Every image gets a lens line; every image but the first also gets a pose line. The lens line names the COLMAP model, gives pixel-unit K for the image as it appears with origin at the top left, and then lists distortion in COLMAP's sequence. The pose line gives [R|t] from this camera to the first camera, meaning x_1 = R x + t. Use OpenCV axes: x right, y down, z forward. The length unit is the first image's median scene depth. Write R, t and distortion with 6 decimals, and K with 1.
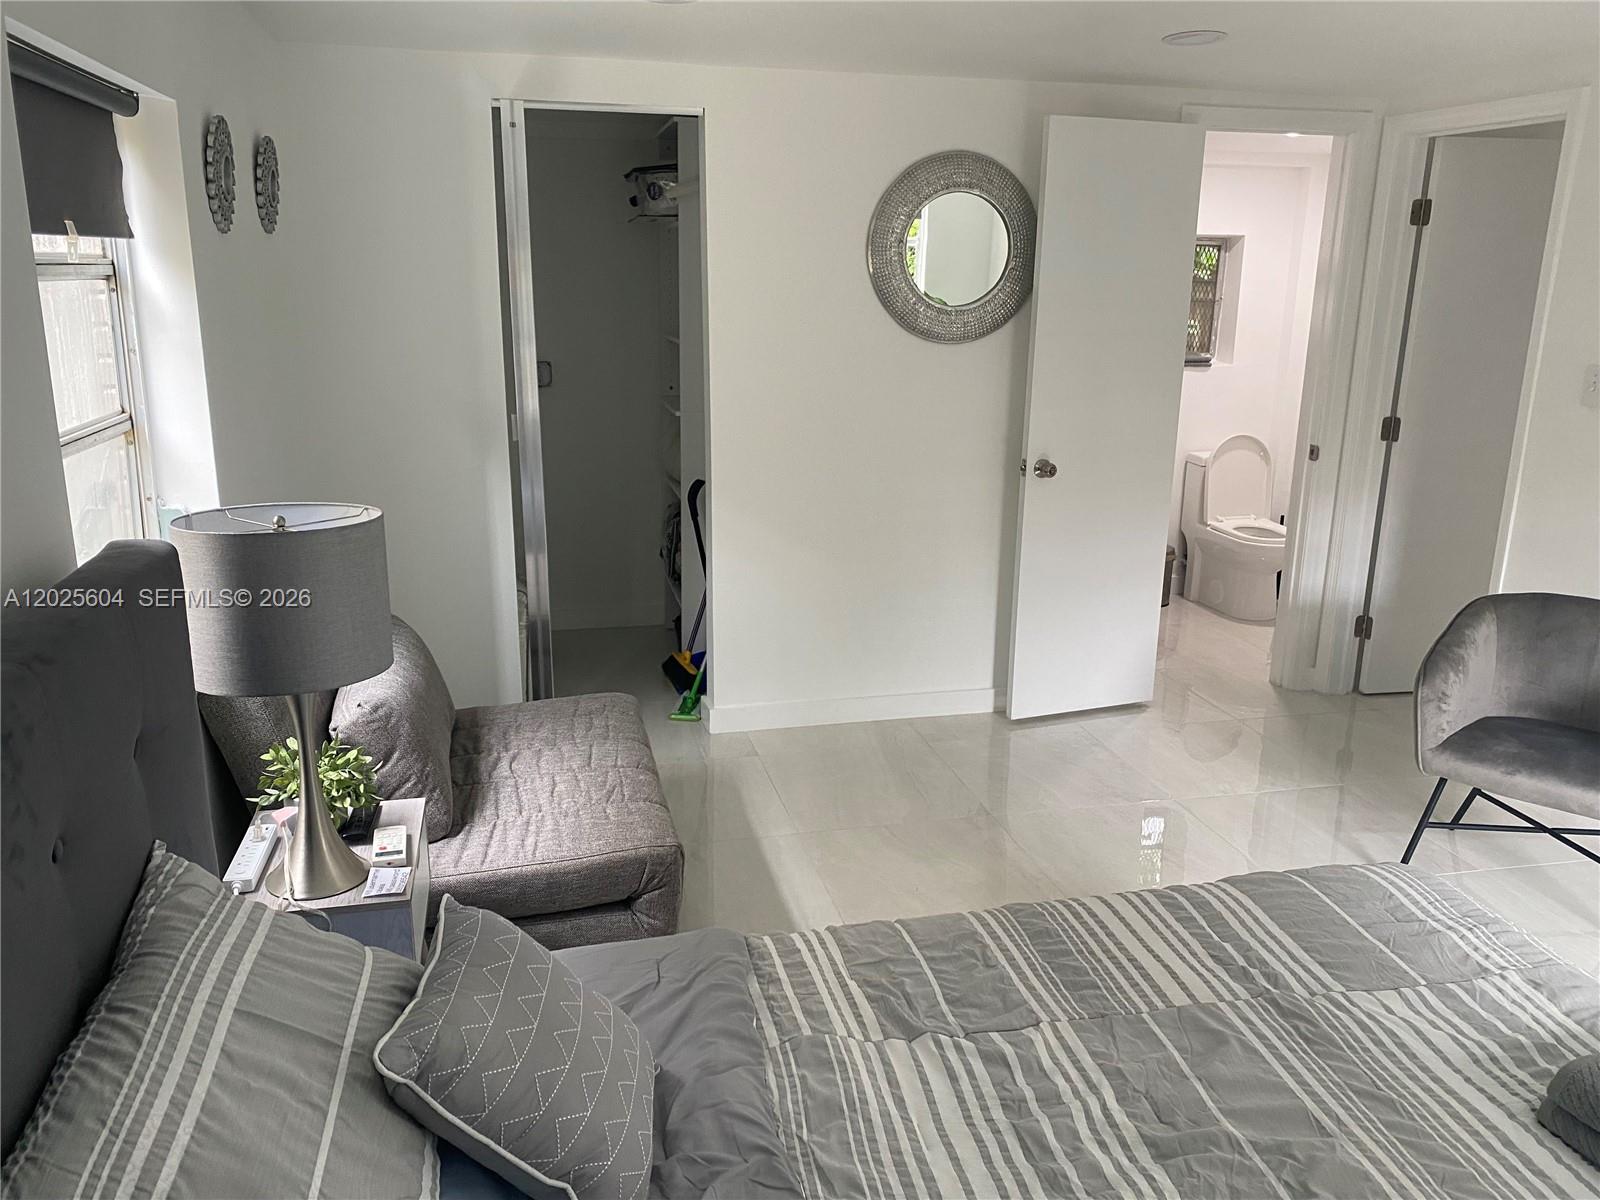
lens RADIAL K [[1268.3, 0, 800.0], [0, 1268.3, 600.0], [0, 0, 1]] dist [0.031511, -0.035371]
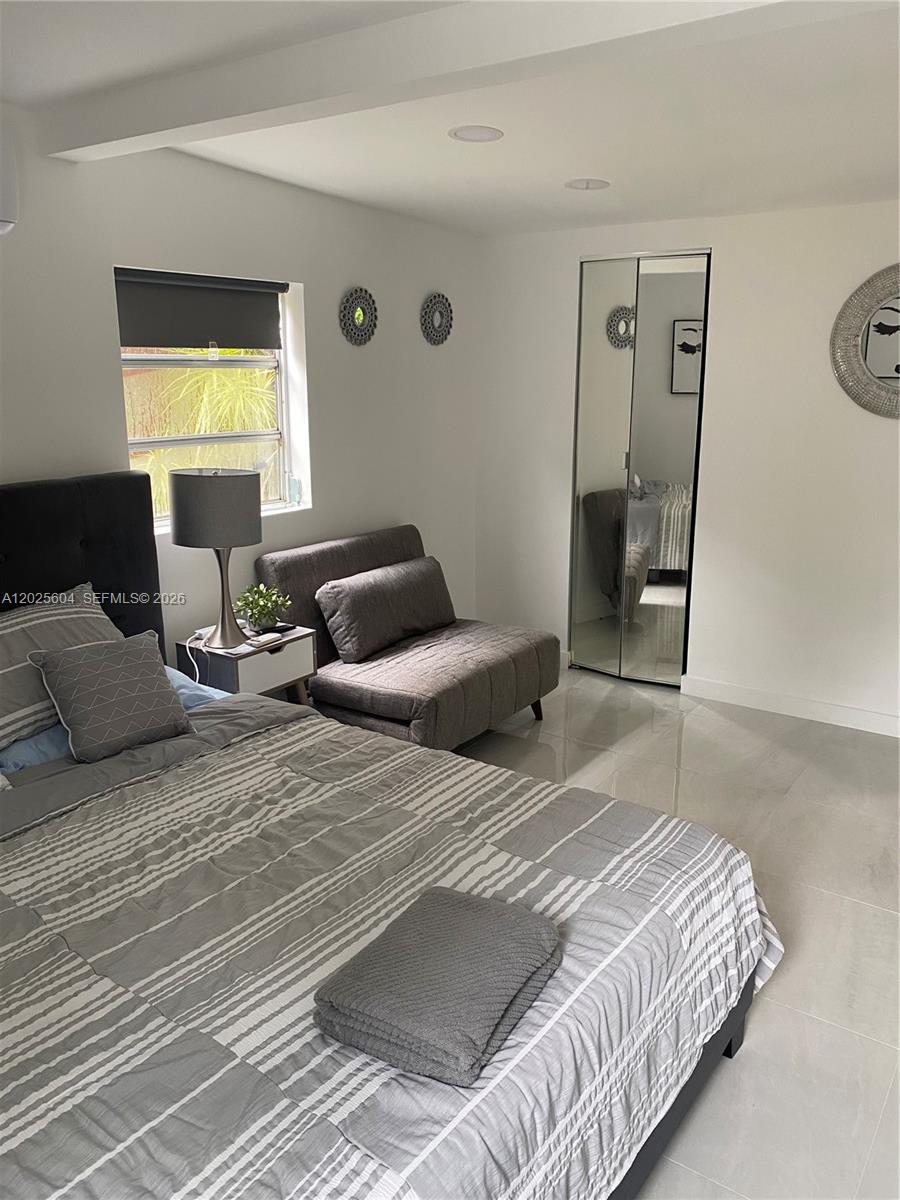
lens RADIAL K [[951.3, 0, 450.0], [0, 951.3, 600.0], [0, 0, 1]] dist [0.031511, -0.035371]
pose [[0.653680, 0.173649, -0.736579, 0.732976], [-0.188960, 0.979941, 0.063329, -0.018079], [0.732800, 0.097787, 0.673381, 0.126966]]
